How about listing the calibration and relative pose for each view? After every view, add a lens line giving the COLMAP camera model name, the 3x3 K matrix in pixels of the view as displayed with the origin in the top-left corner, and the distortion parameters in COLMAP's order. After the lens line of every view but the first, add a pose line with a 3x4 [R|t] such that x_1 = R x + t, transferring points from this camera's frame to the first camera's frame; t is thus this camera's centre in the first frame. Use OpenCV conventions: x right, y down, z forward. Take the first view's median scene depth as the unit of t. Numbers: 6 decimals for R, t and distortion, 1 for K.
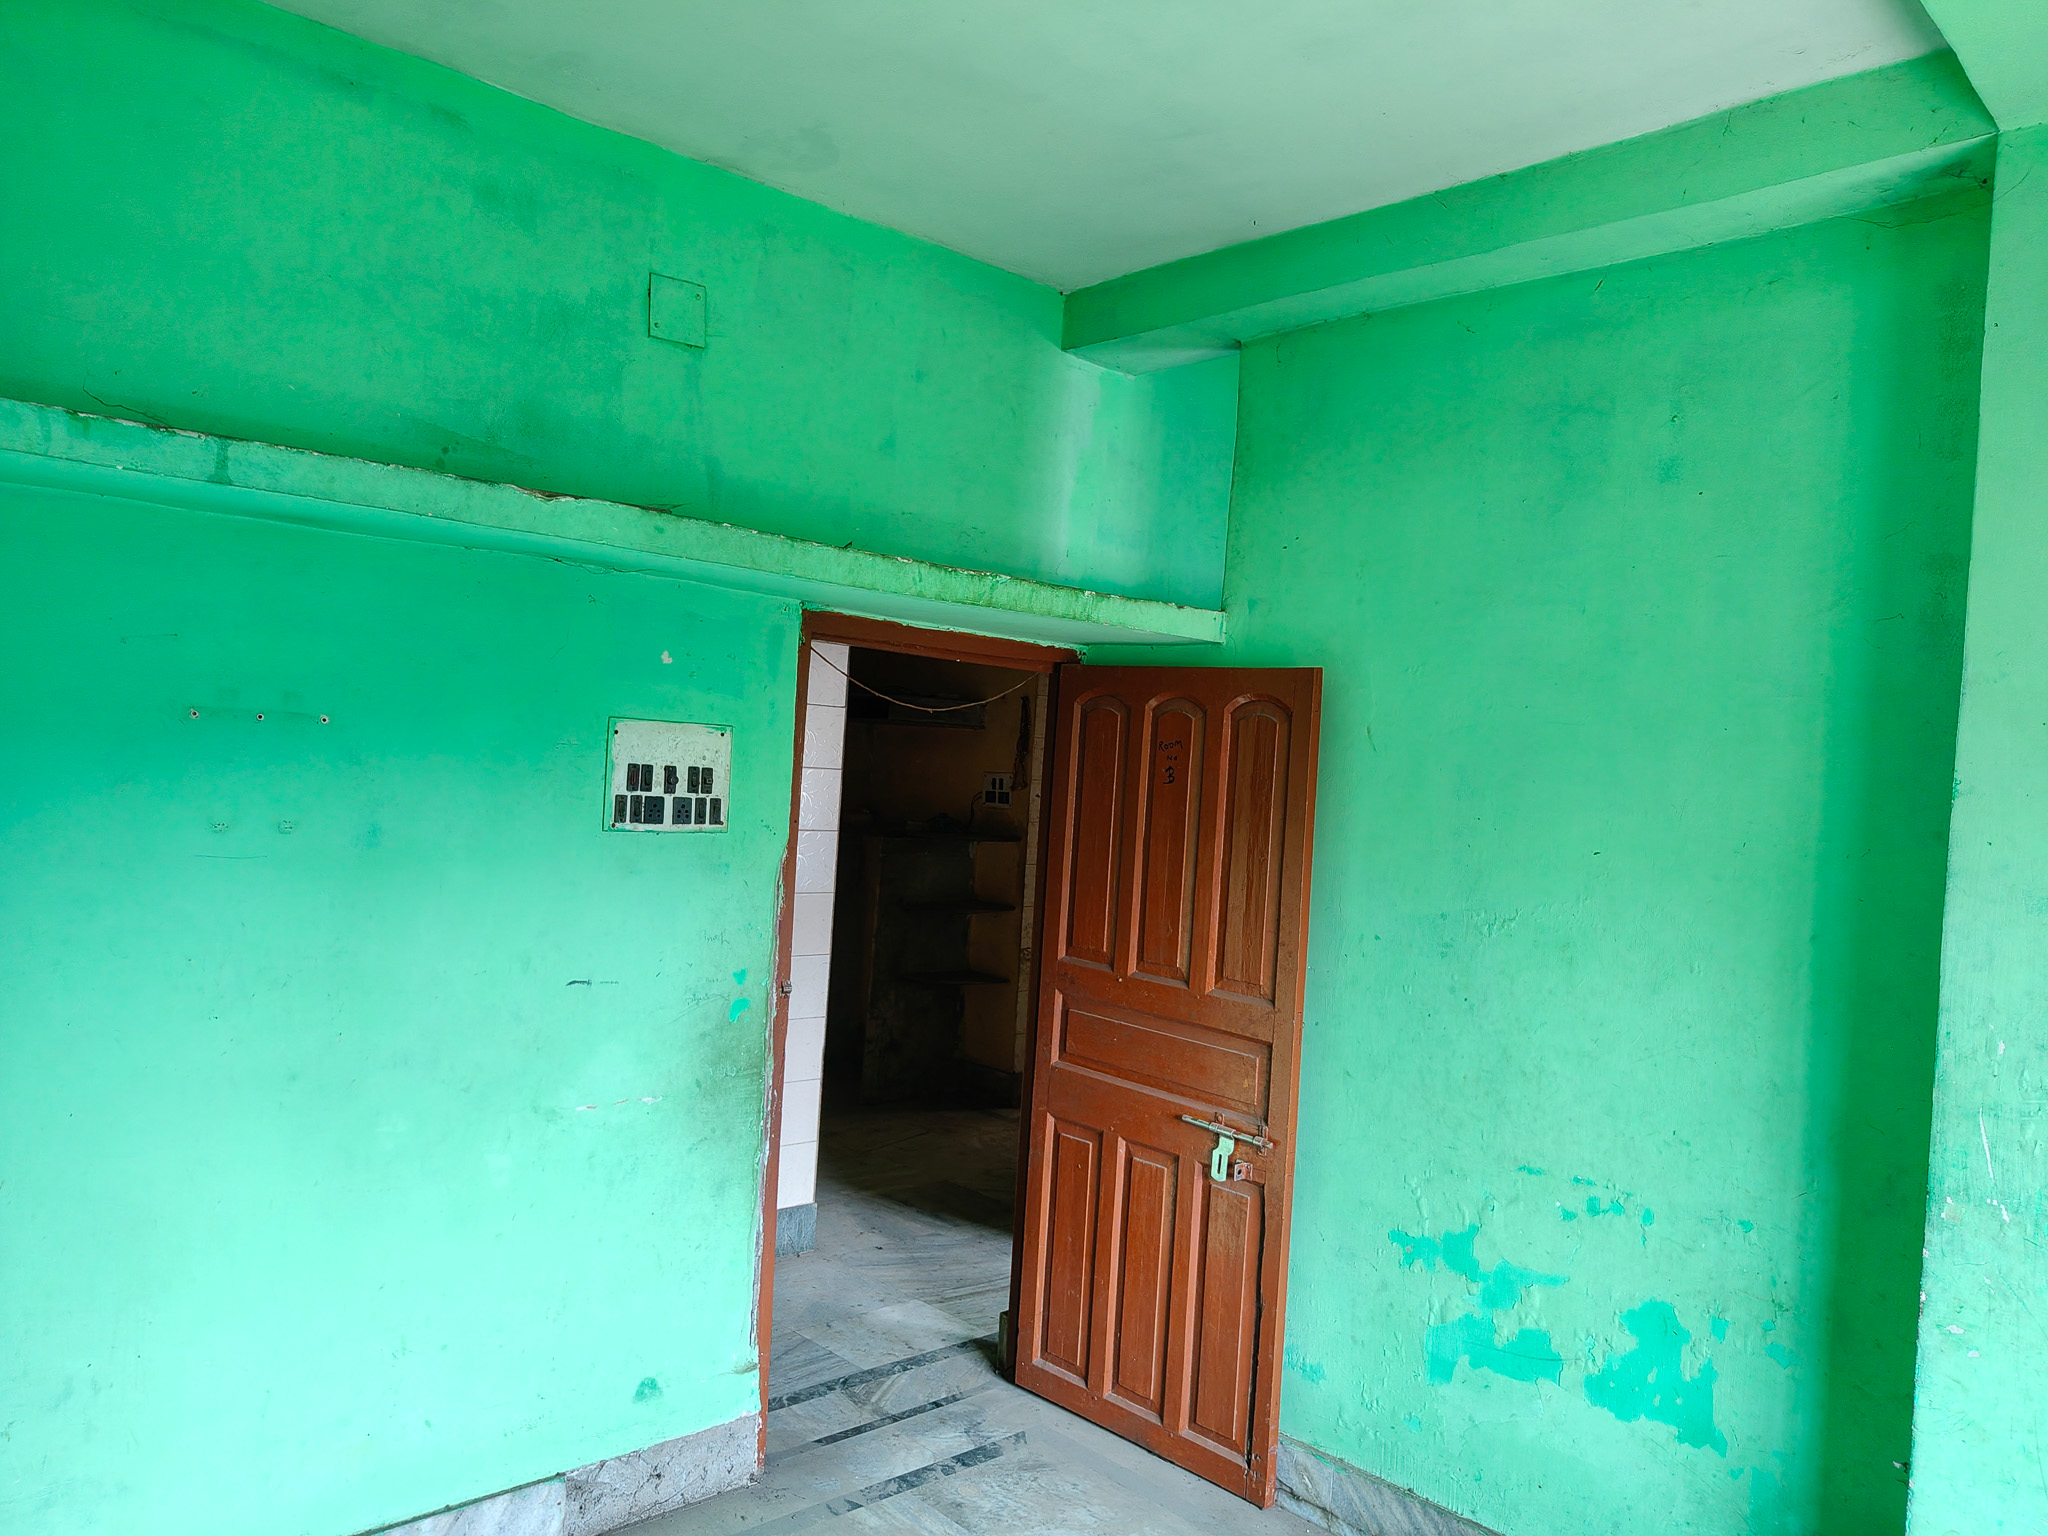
lens RADIAL K [[1424.1, 0, 1024.0], [0, 1424.1, 768.0], [0, 0, 1]] dist [0.000062, -0.001344]
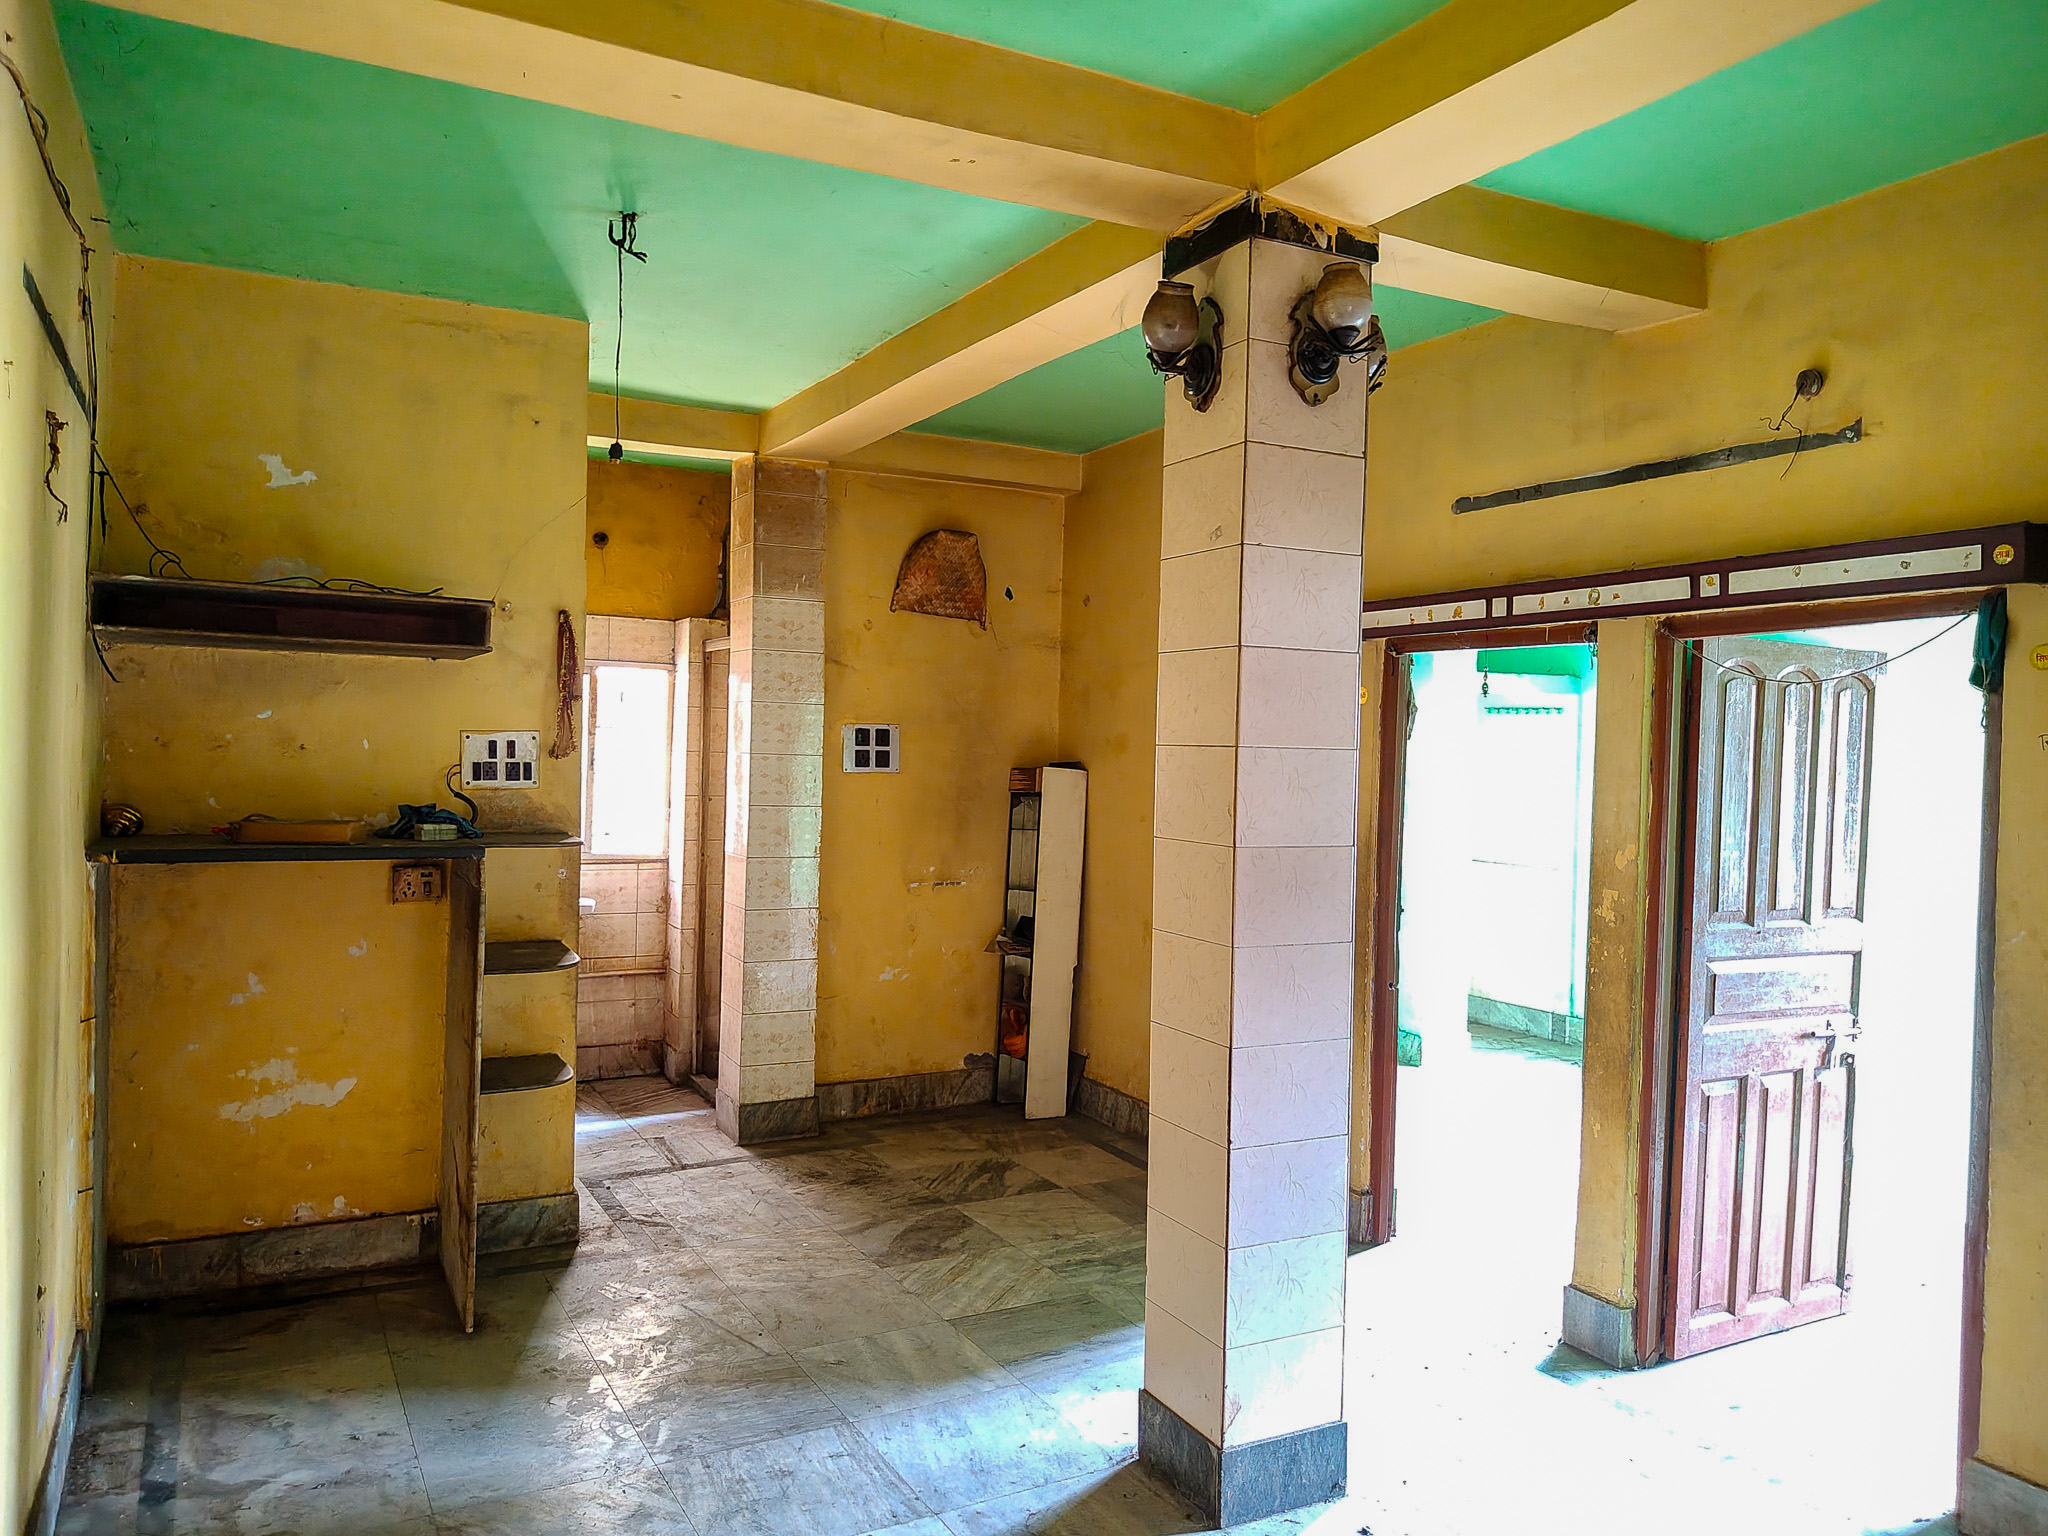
lens RADIAL K [[1485.0, 0, 1024.0], [0, 1485.0, 768.0], [0, 0, 1]] dist [-0.003966, -0.004720]
pose [[0.266785, -0.069617, 0.961238, -0.587386], [-0.004359, 0.997290, 0.073438, -0.029538], [-0.963746, -0.023782, 0.265759, 0.622911]]
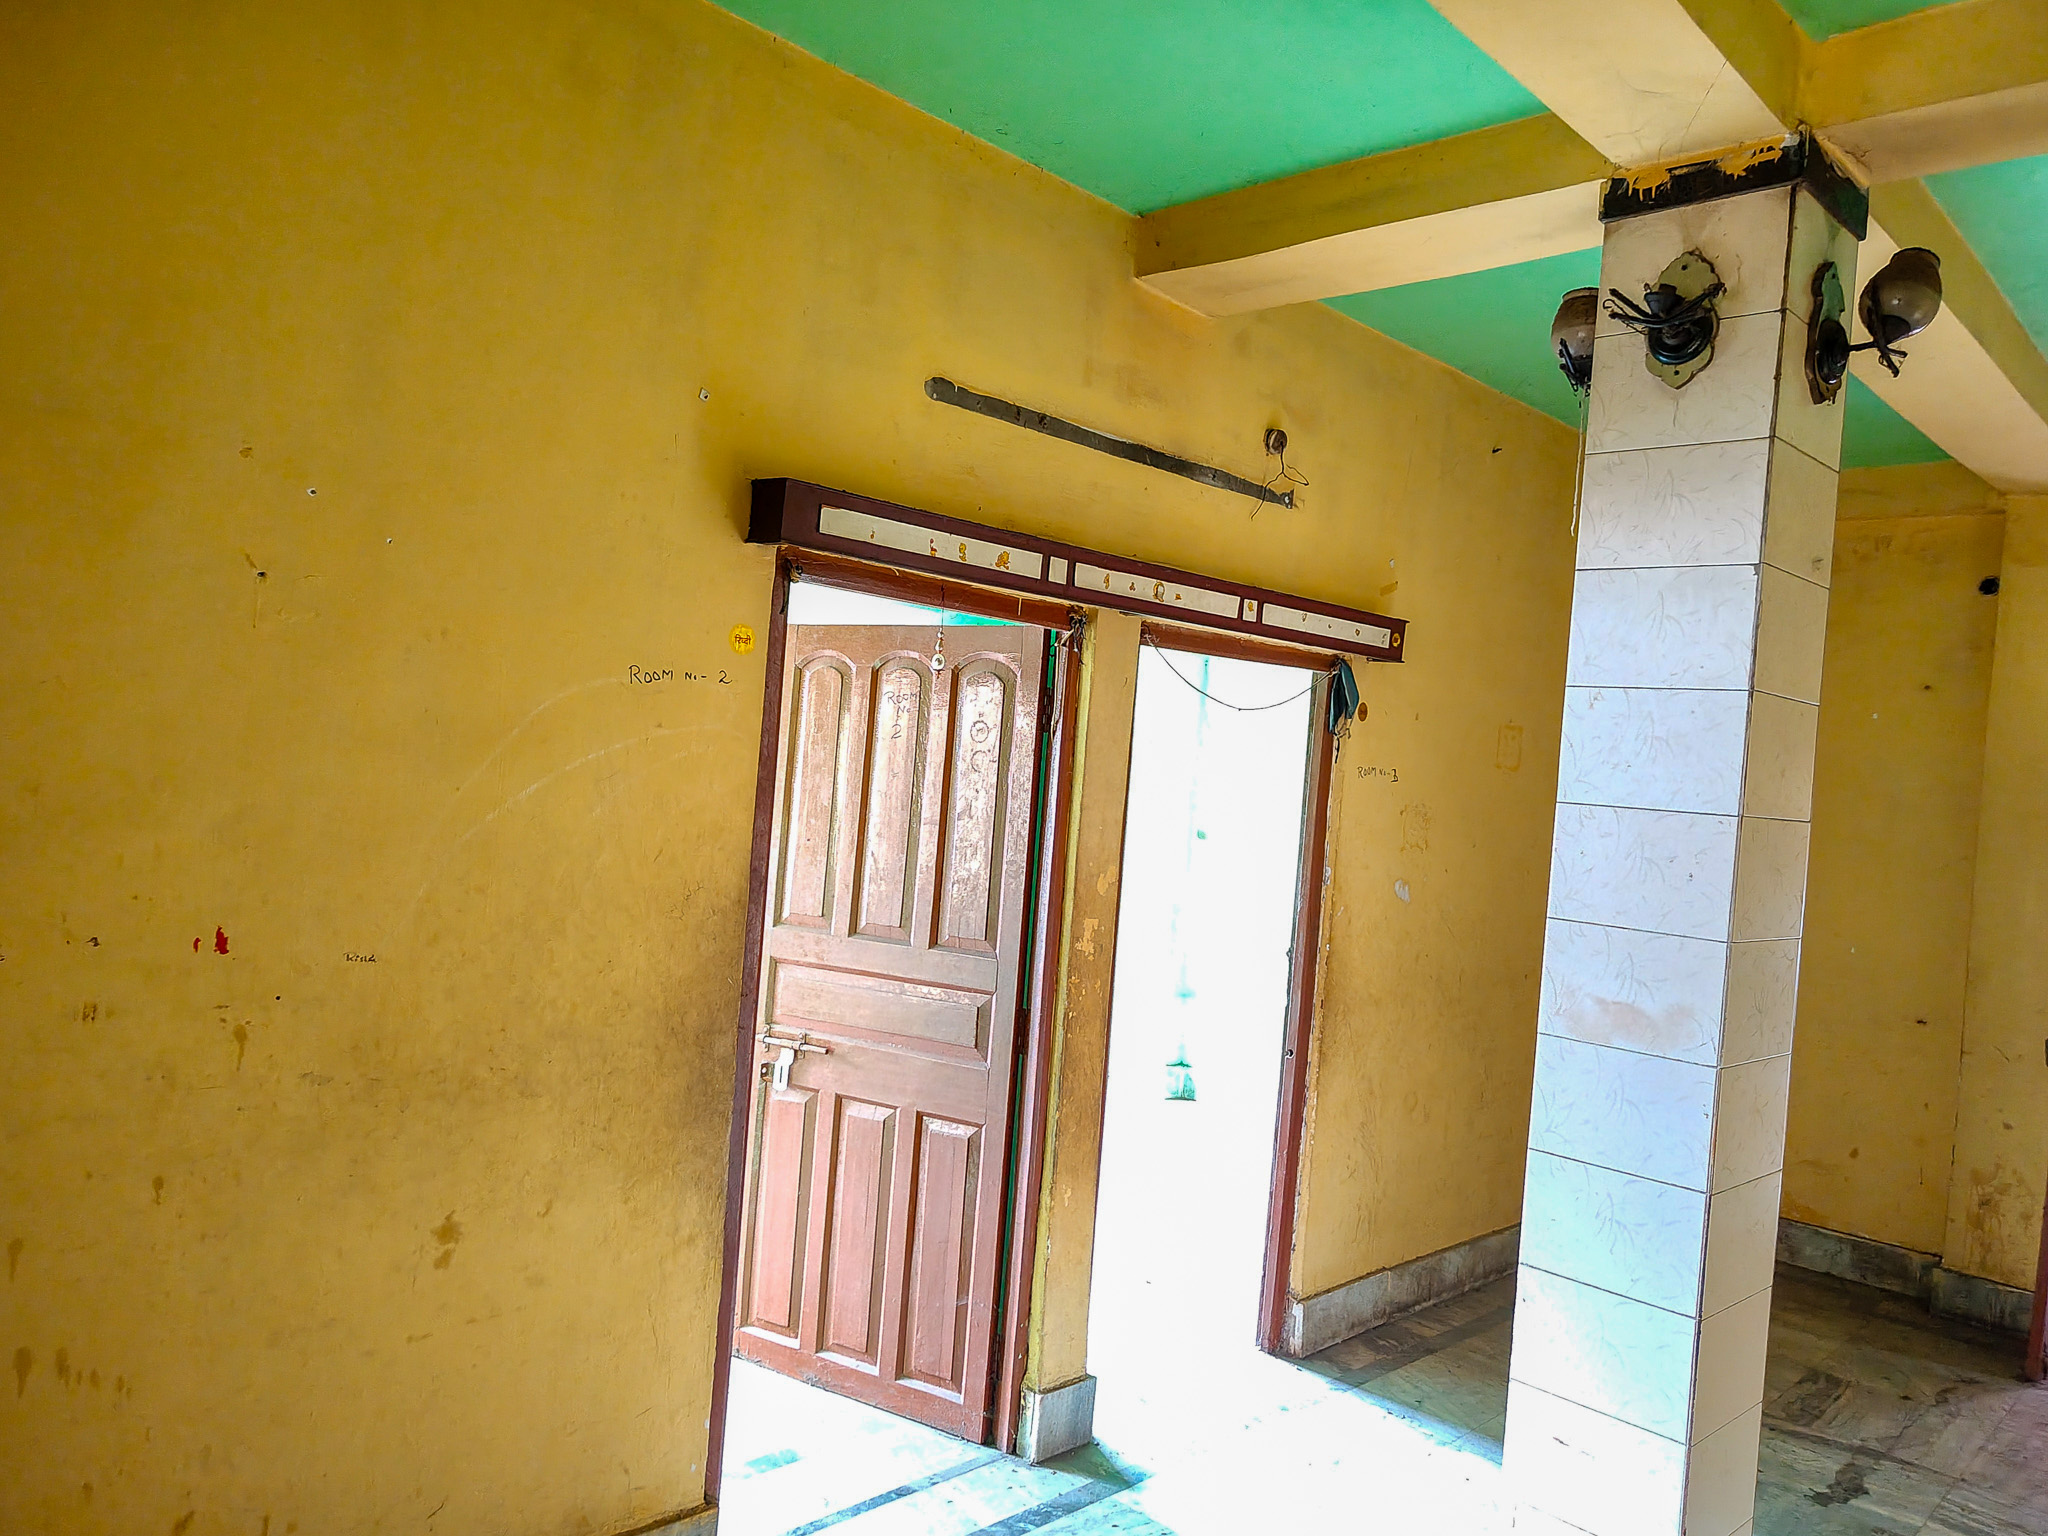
lens RADIAL K [[1472.8, 0, 1033.2], [0, 1472.8, 764.8], [0, 0, 1]] dist [0.005680, -0.004199]
pose [[-0.988694, -0.143075, -0.044871, 0.061882], [-0.143310, 0.989676, 0.002038, 0.007811], [0.044117, 0.008446, -0.998991, 1.046991]]
